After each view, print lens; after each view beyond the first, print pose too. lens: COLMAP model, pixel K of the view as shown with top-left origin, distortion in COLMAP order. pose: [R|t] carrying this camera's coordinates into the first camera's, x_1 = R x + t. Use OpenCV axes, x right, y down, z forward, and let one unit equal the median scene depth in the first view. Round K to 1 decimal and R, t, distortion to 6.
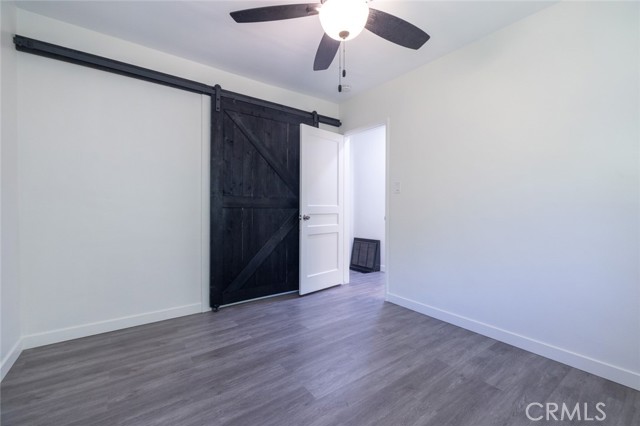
lens RADIAL K [[274.0, 0, 319.2], [0, 274.0, 208.1], [0, 0, 1]] dist [0.002572, 0.000611]
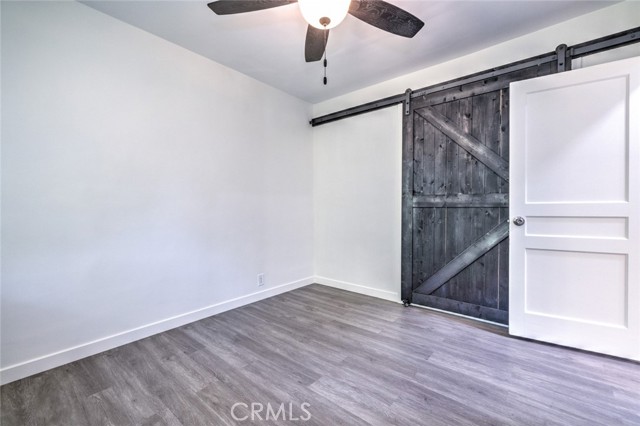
lens RADIAL K [[274.0, 0, 319.2], [0, 274.0, 208.1], [0, 0, 1]] dist [0.002572, 0.000611]
pose [[0.224524, -0.004401, -0.974459, 0.643598], [0.004314, 0.999984, -0.003523, 0.003849], [0.974459, -0.003413, 0.224540, 0.498352]]
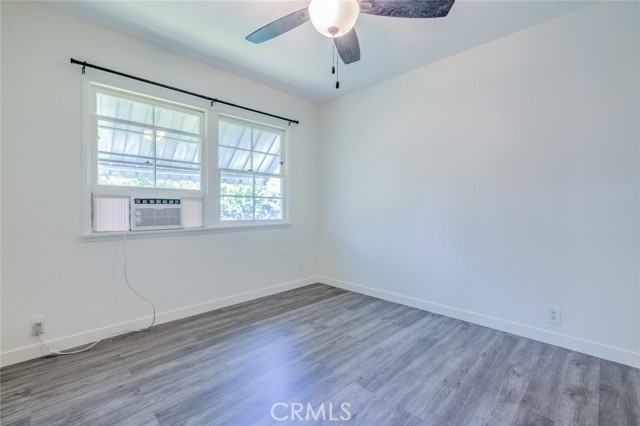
lens RADIAL K [[274.0, 0, 319.2], [0, 274.0, 208.1], [0, 0, 1]] dist [0.002572, 0.000611]
pose [[-0.990532, -0.004081, -0.137224, 0.175043], [-0.004013, 0.999992, -0.000778, 0.002566], [0.137226, -0.000220, -0.990540, 1.273035]]
